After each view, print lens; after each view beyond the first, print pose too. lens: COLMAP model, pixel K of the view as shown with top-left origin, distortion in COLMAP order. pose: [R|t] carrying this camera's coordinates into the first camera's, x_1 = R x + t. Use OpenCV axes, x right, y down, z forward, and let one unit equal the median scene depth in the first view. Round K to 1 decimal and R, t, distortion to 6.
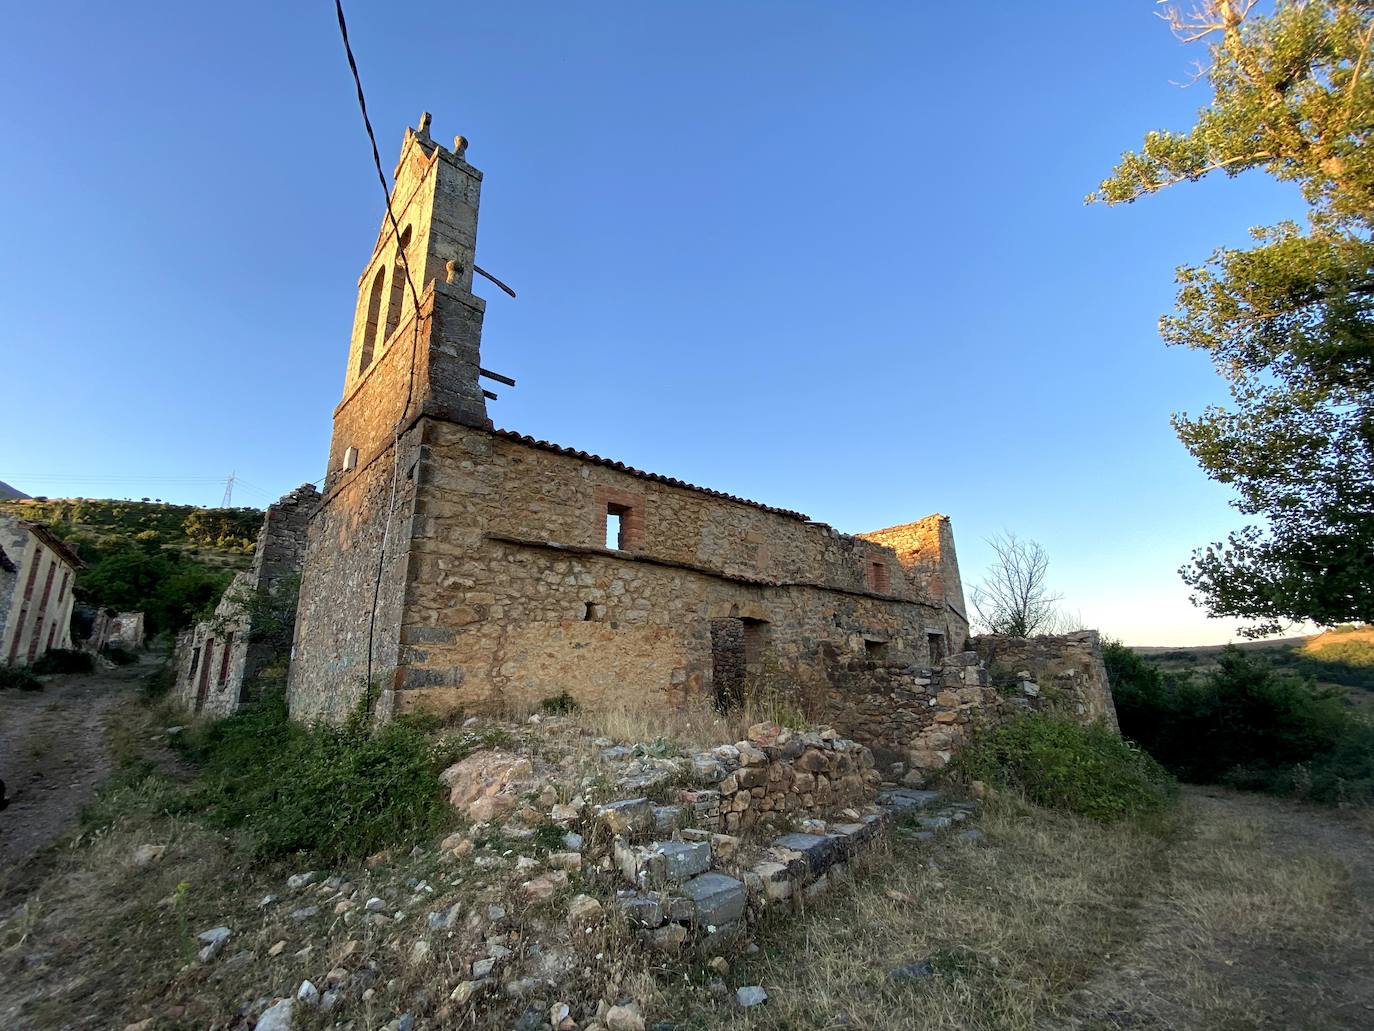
lens RADIAL K [[548.0, 0, 680.5], [0, 548.0, 512.4], [0, 0, 1]] dist [0.018894, -0.019216]
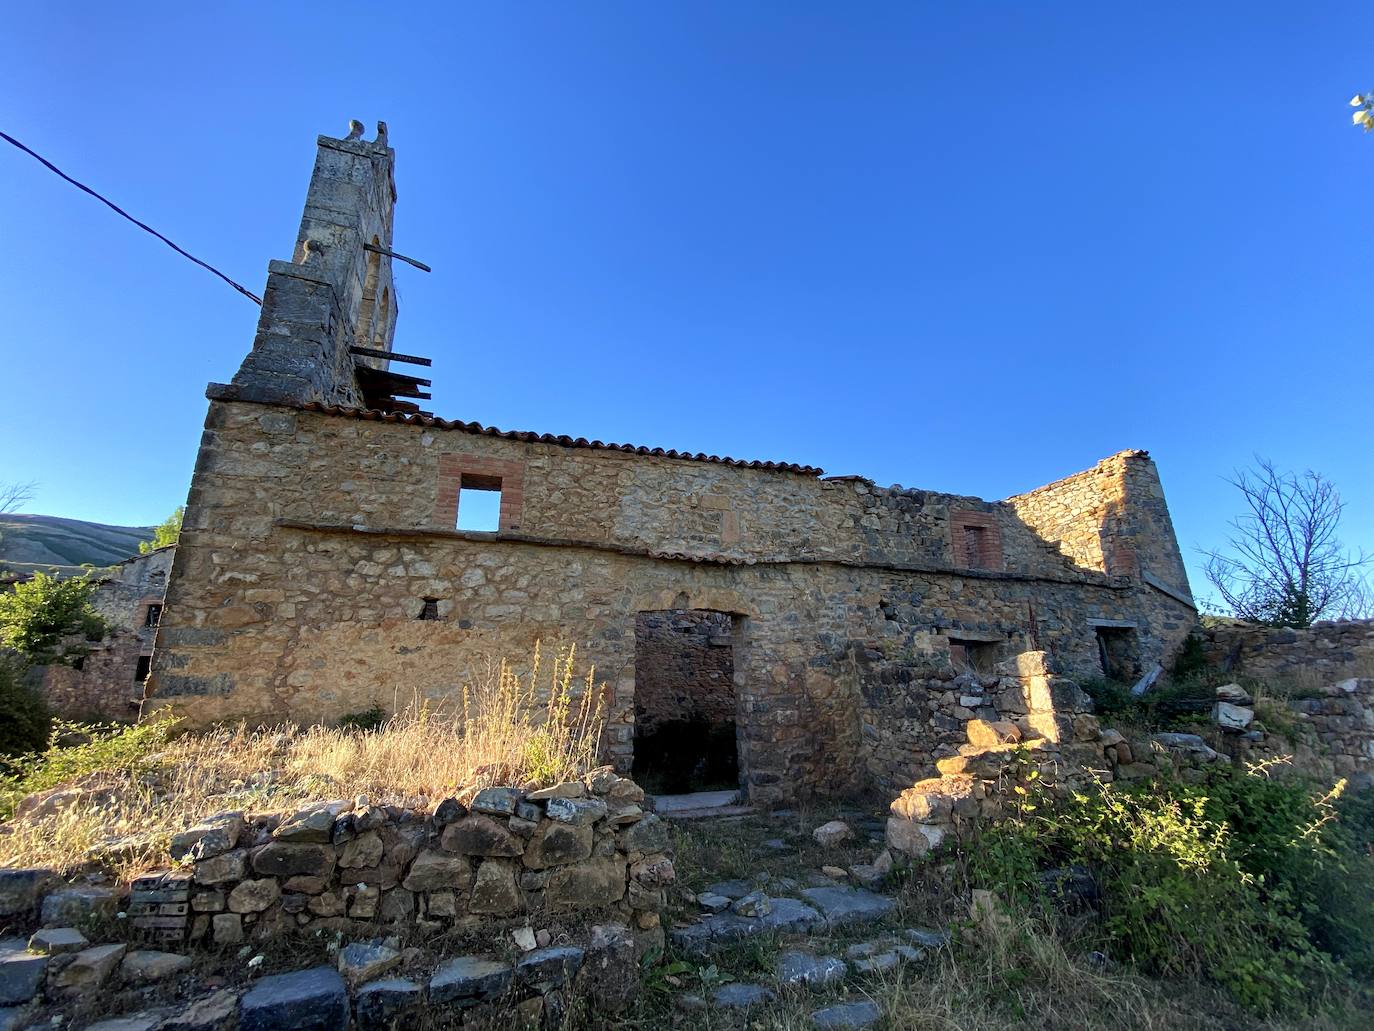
lens RADIAL K [[551.7, 0, 686.9], [0, 551.7, 519.0], [0, 0, 1]] dist [0.001081, -0.011602]
pose [[0.918436, -0.105569, -0.381223, 0.467334], [0.103908, 0.994273, -0.025003, 0.101446], [0.381679, -0.016648, 0.924145, 0.363386]]
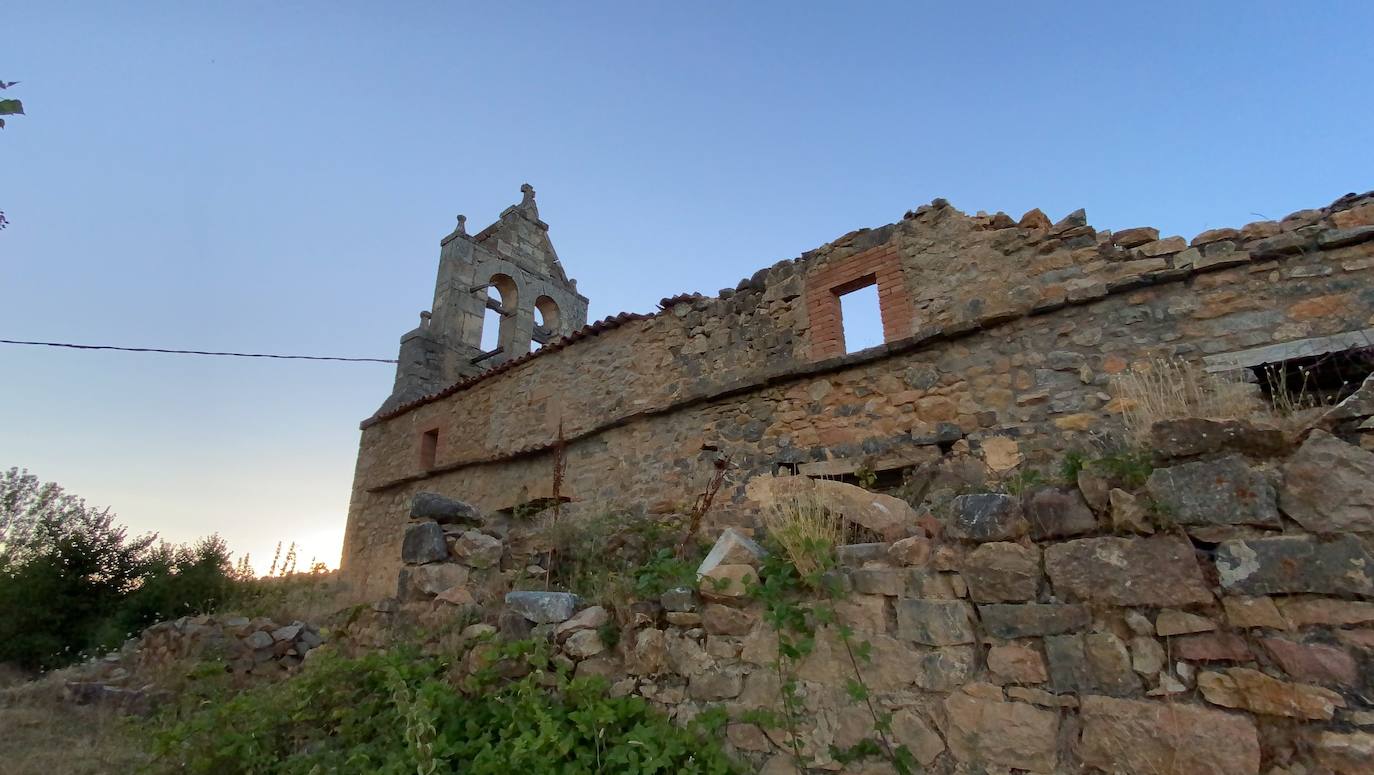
lens RADIAL K [[628.0, 0, 687.0], [0, 628.0, 387.5], [0, 0, 1]] dist [0.002975, -0.000250]
pose [[0.147503, -0.341745, -0.928145, 1.187490], [0.274642, 0.915658, -0.293500, 0.425756], [0.950165, -0.211616, 0.228920, 1.216519]]
